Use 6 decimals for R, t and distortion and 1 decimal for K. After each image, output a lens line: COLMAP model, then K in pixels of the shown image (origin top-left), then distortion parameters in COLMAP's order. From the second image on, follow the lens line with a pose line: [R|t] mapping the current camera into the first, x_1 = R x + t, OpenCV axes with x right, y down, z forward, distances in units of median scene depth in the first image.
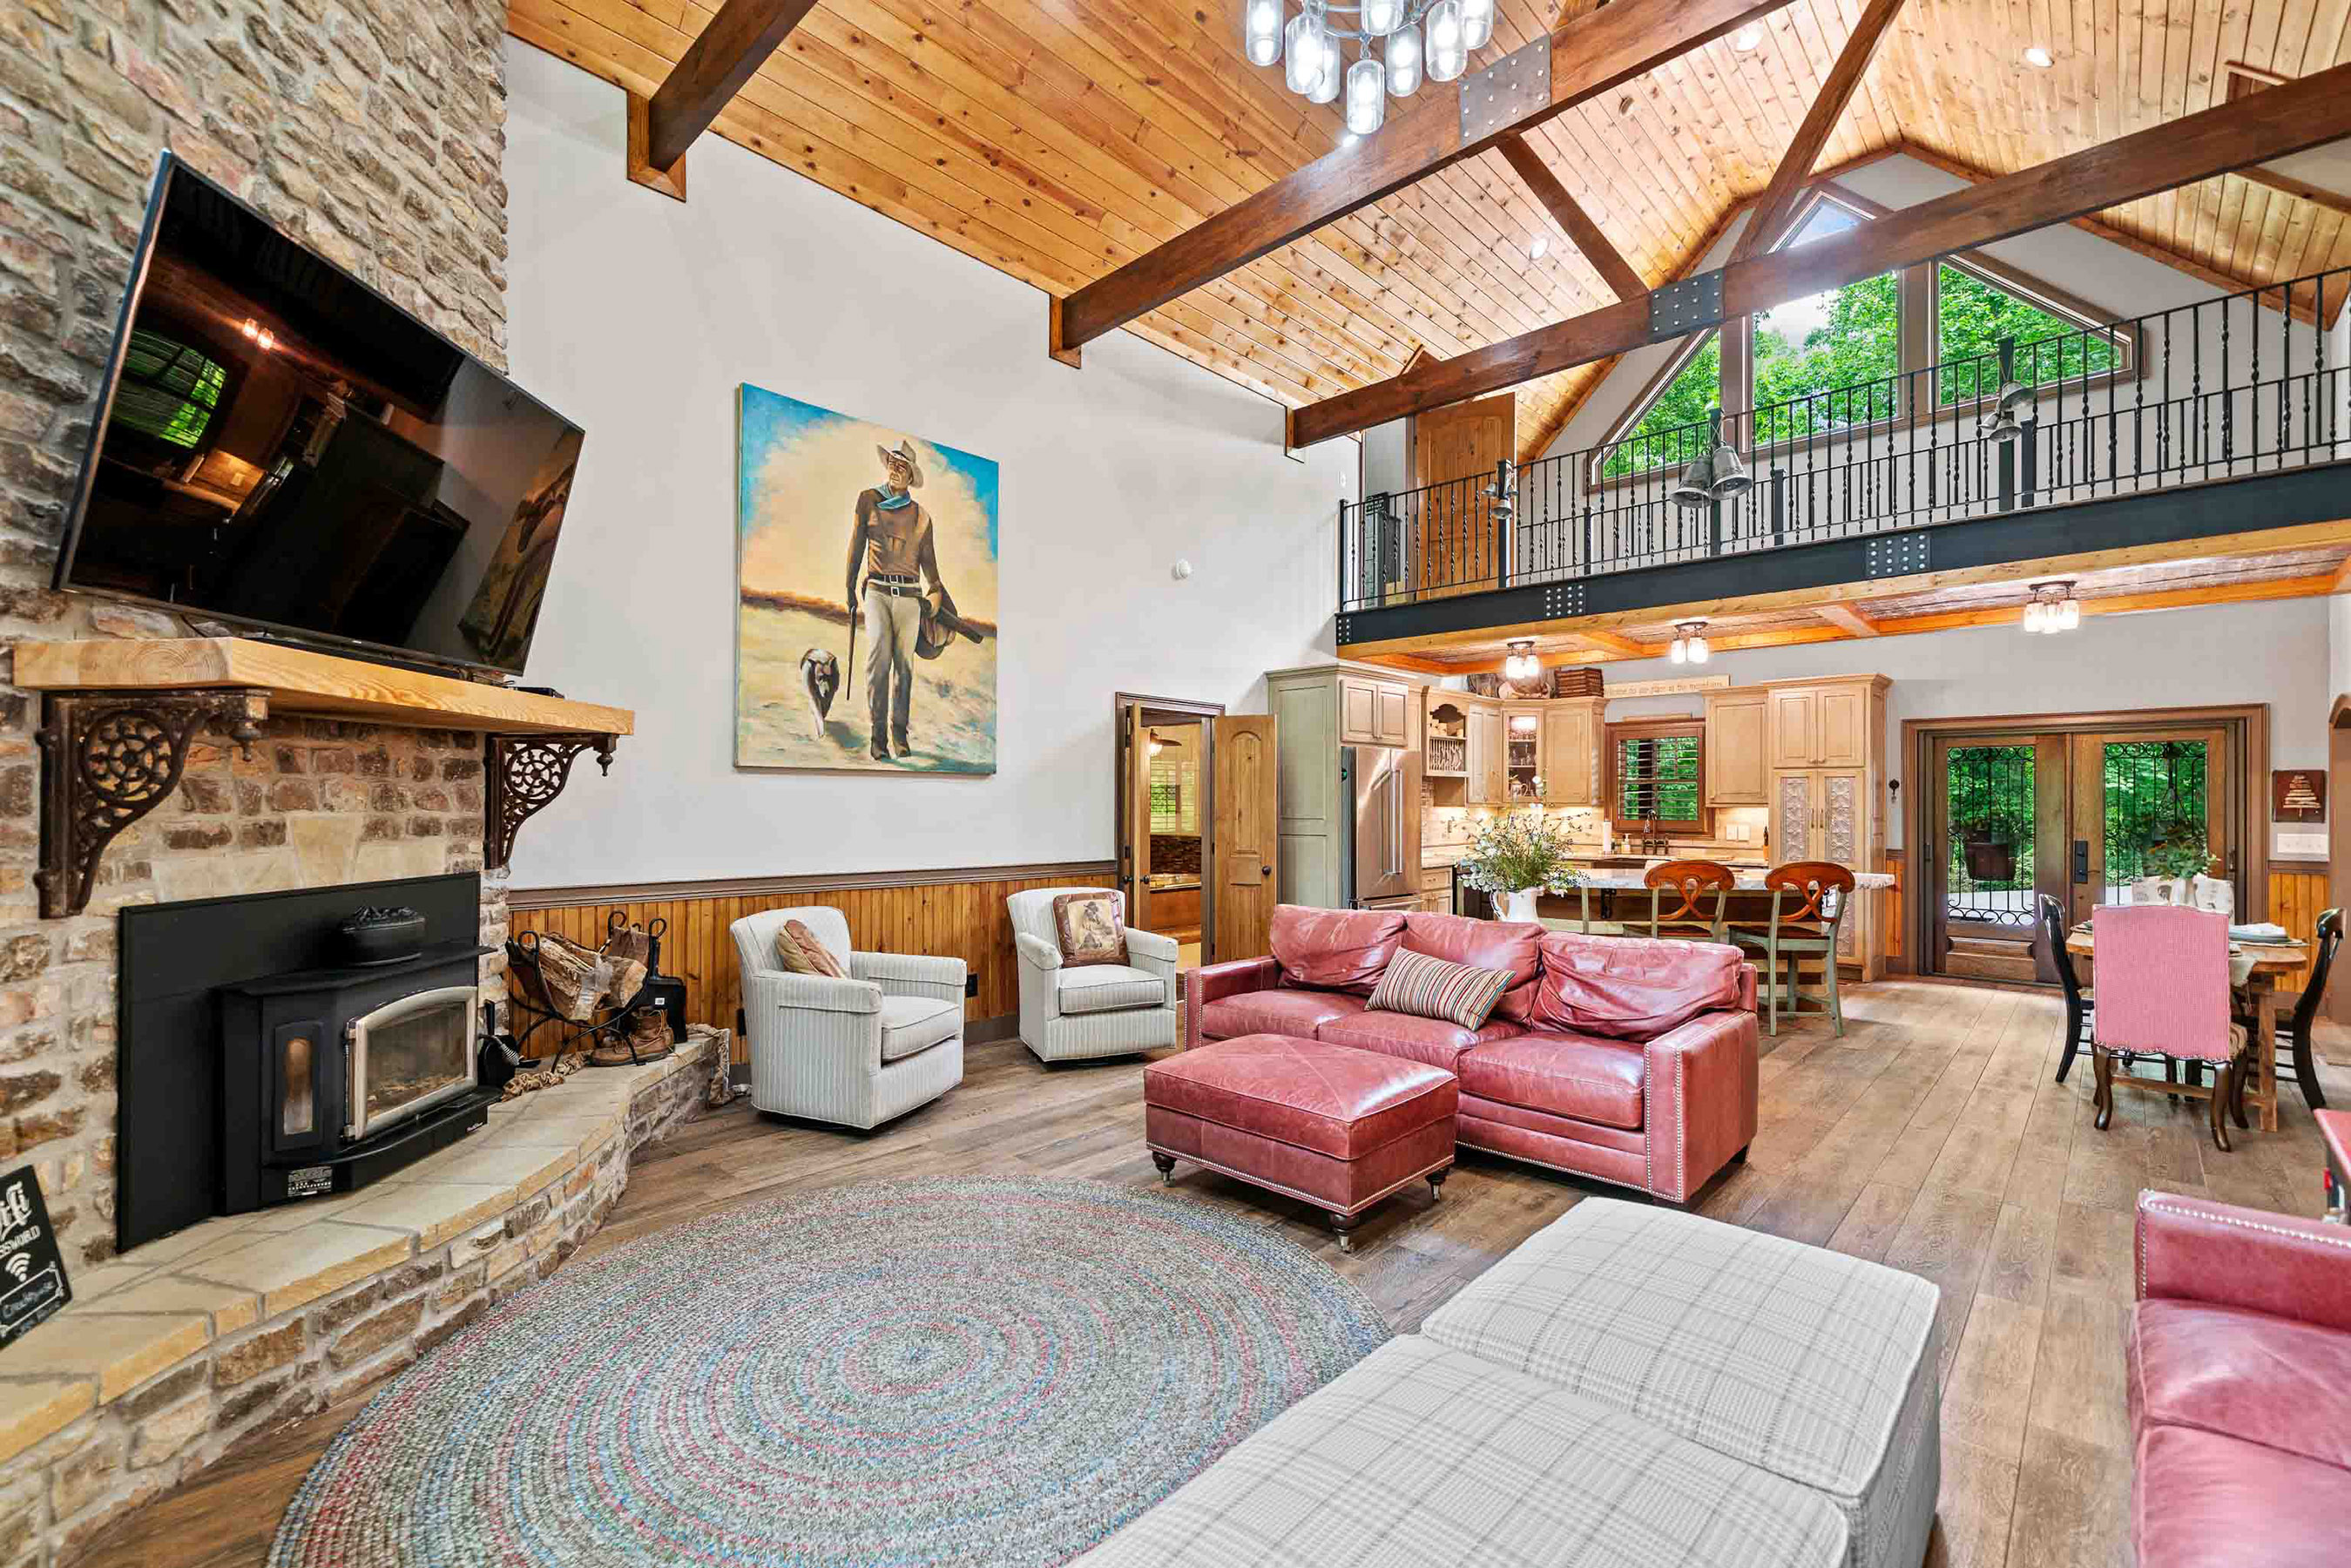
lens RADIAL K [[1008.0, 0, 1162.8], [0, 1008.0, 799.8], [0, 0, 1]] dist [0.000728, 0.000226]
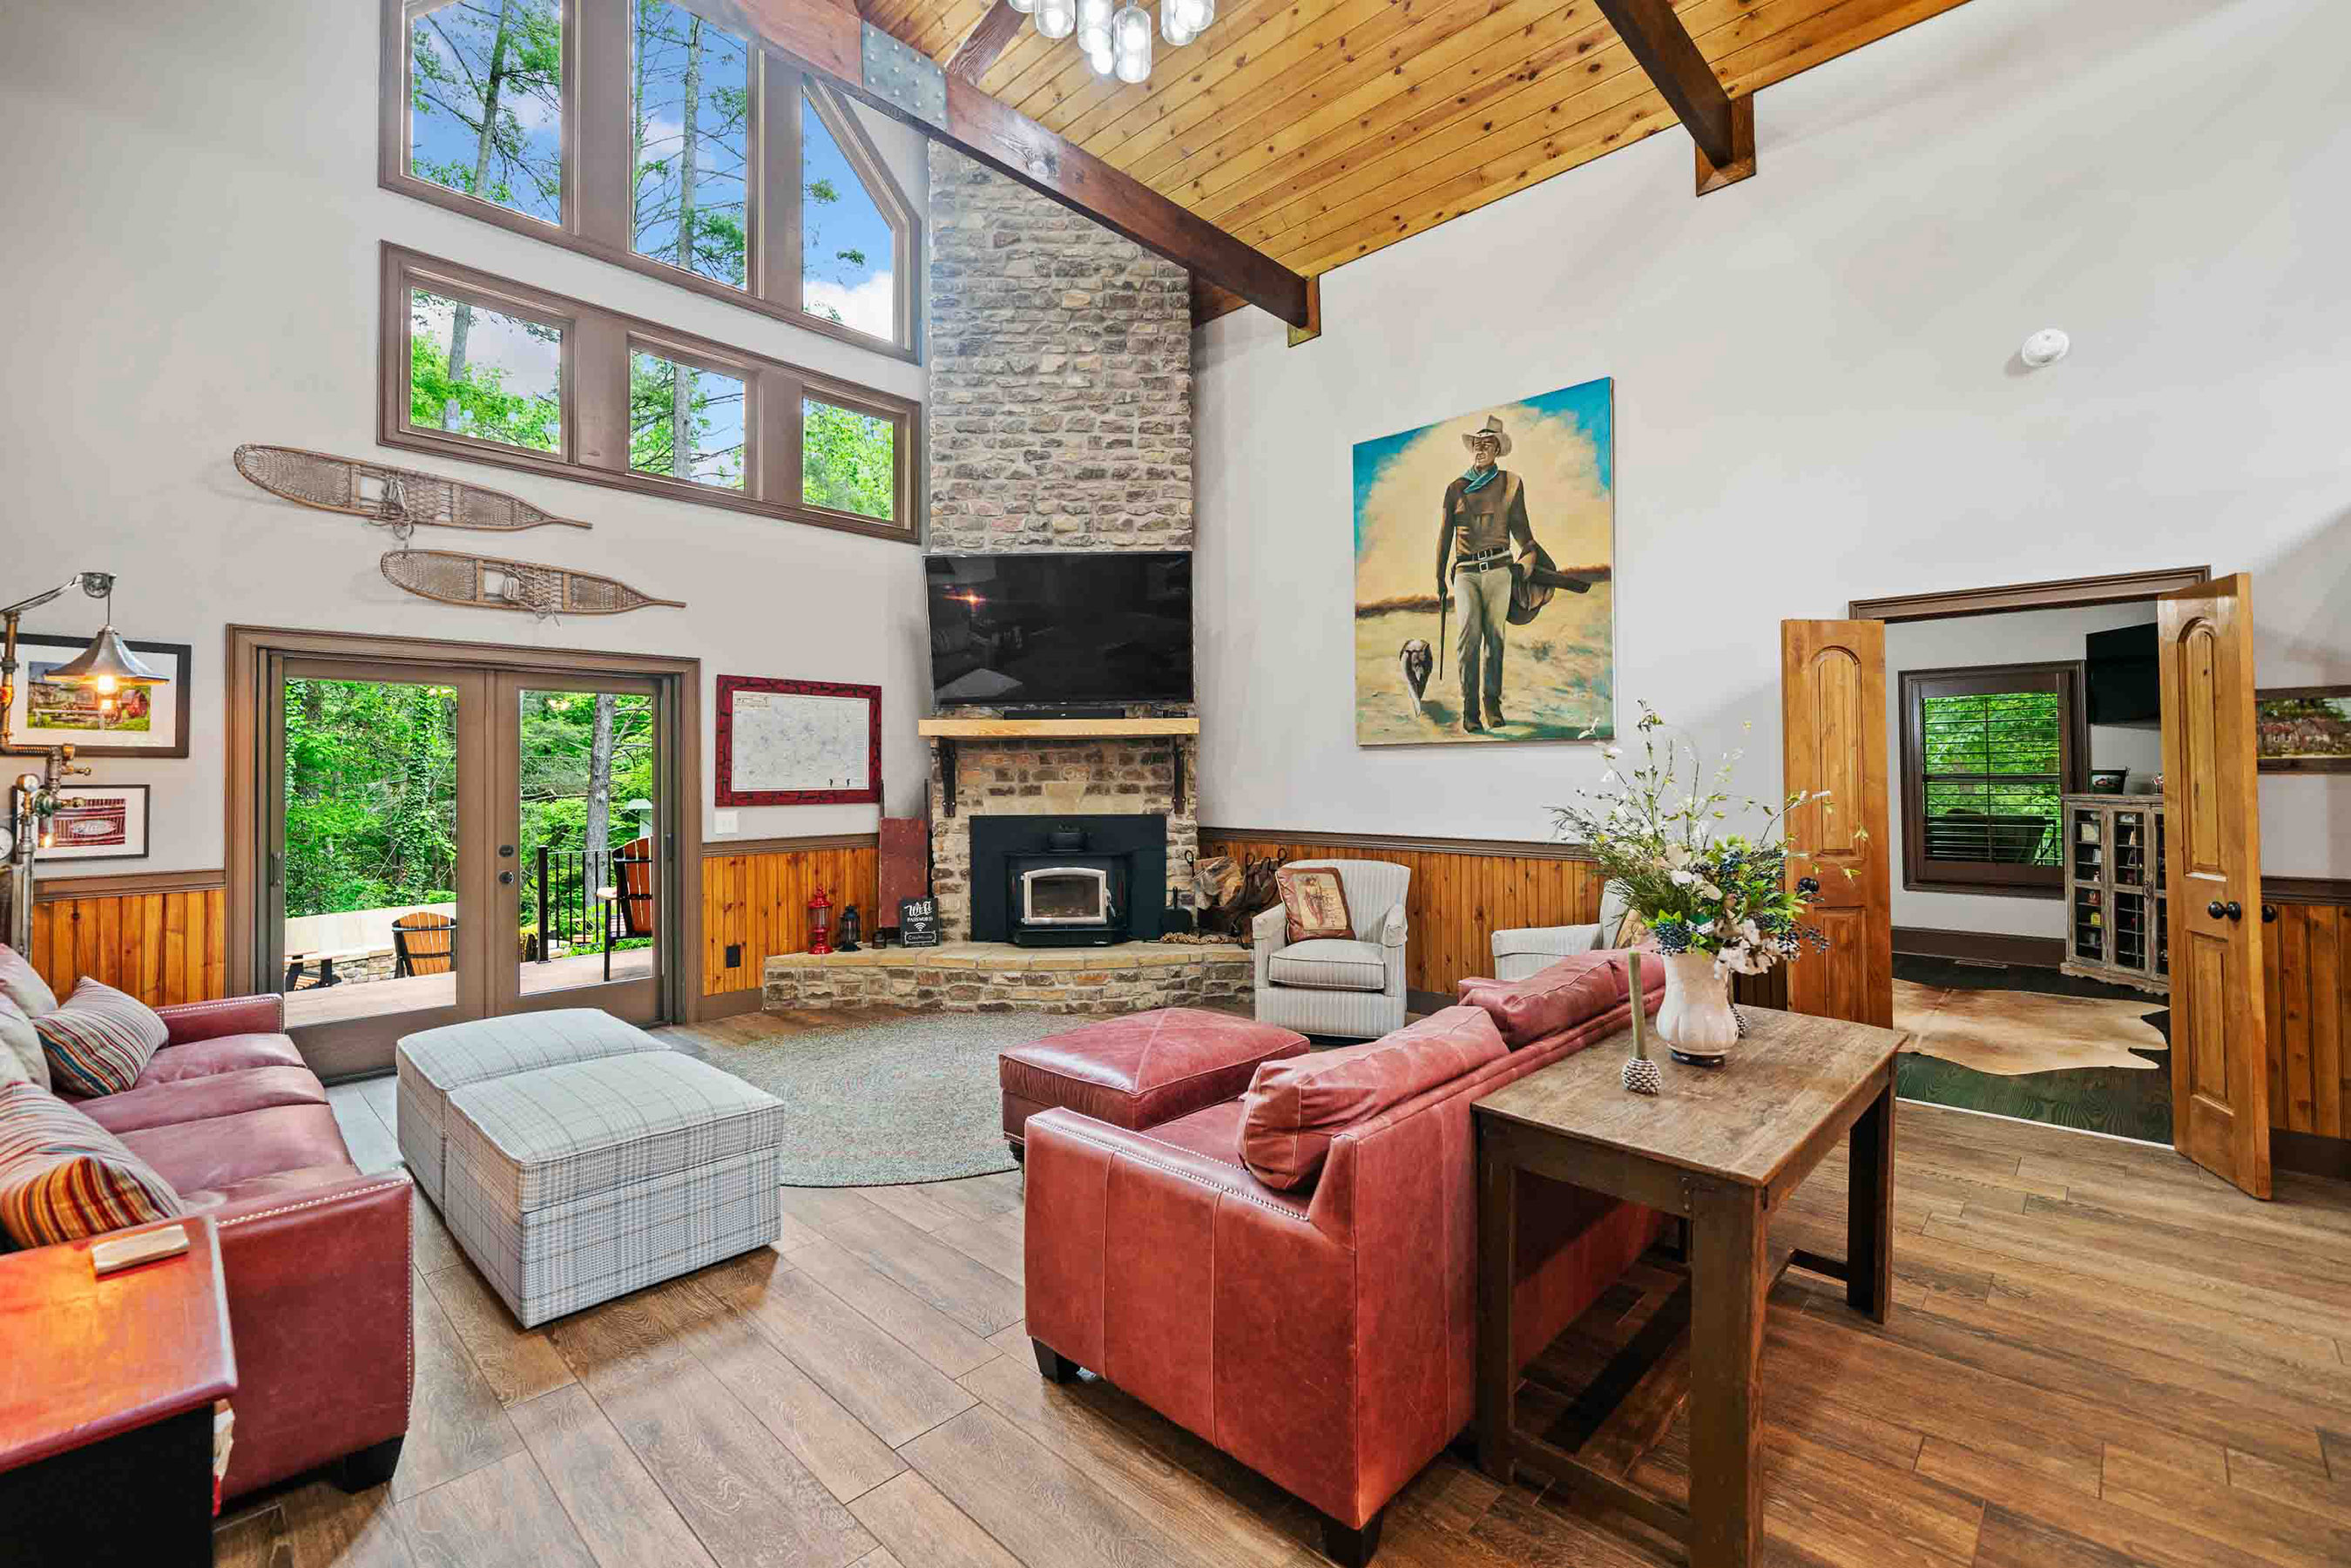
lens RADIAL K [[1008.0, 0, 1162.7], [0, 1008.0, 760.9], [0, 0, 1]] dist [0.000728, 0.000226]
pose [[-0.006067, -0.017167, -0.999834, 0.712776], [0.012029, 0.999779, -0.017239, 0.004316], [0.999909, -0.012132, -0.005860, 0.635230]]
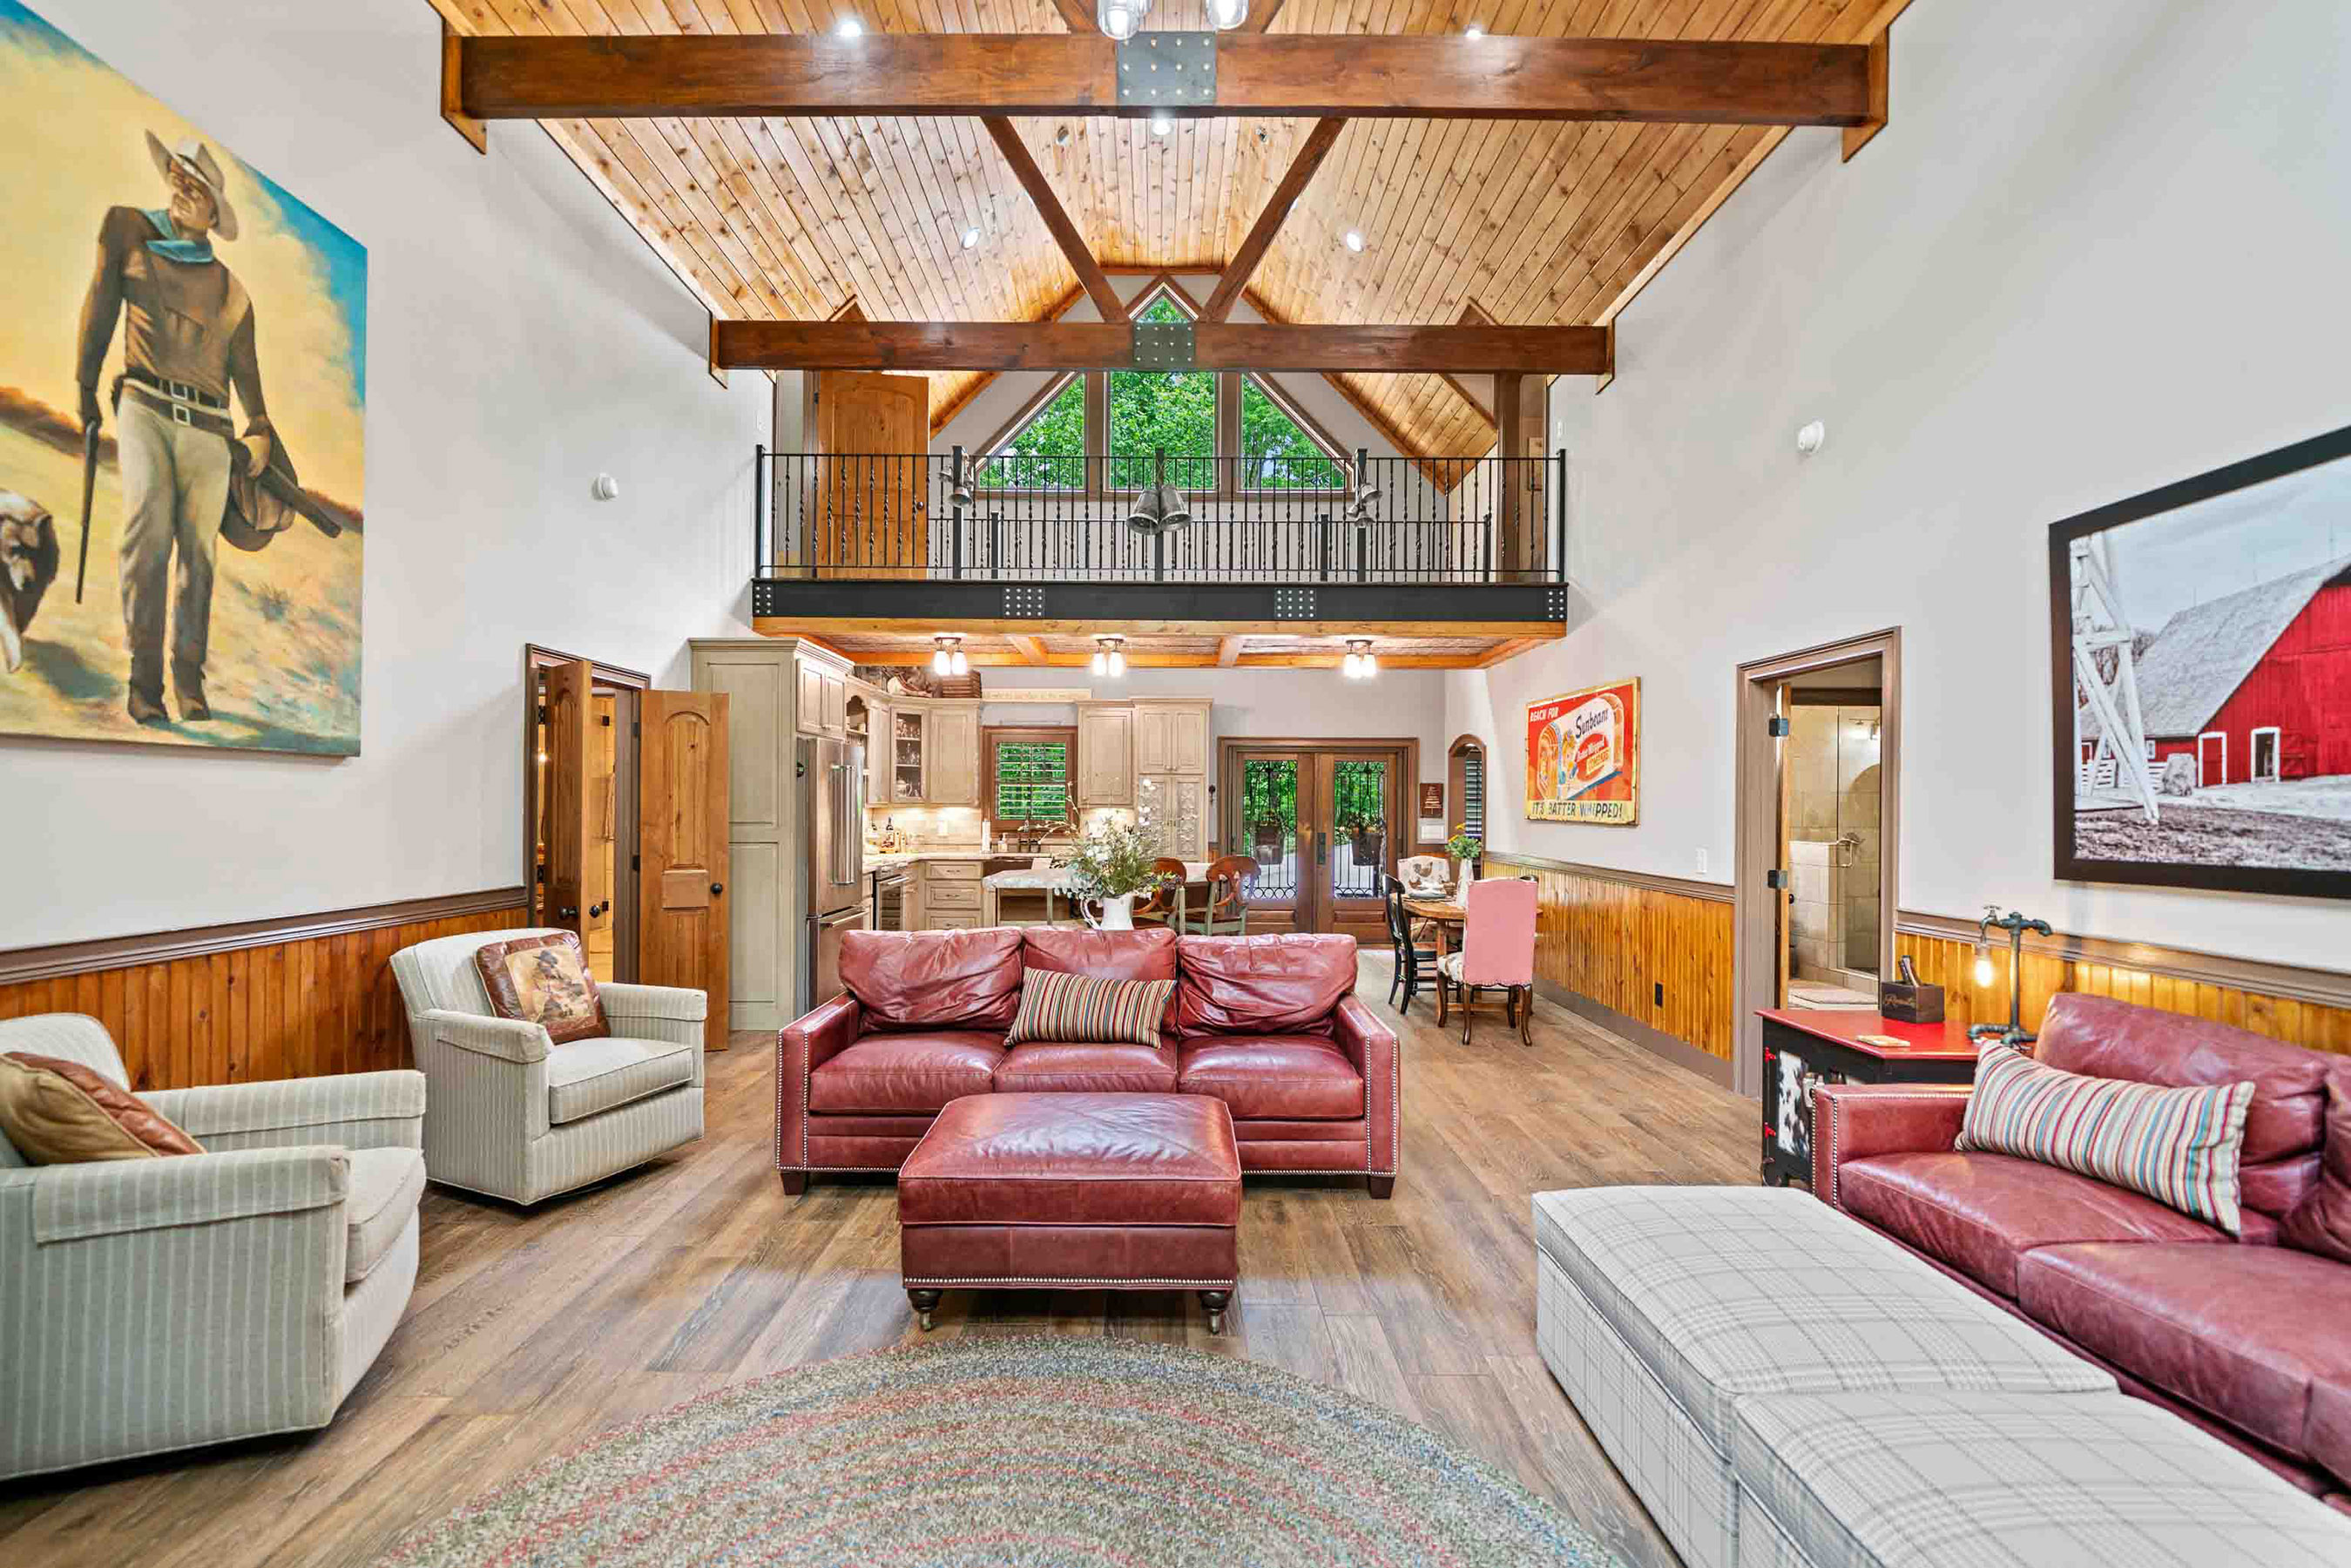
lens RADIAL K [[1008.0, 0, 1159.7], [0, 1008.0, 801.3], [0, 0, 1]] dist [0.000728, 0.000226]
pose [[0.723148, 0.003795, 0.690682, -0.243156], [-0.006284, 0.999980, 0.001085, -0.002056], [-0.690664, -0.005125, 0.723157, 0.226999]]
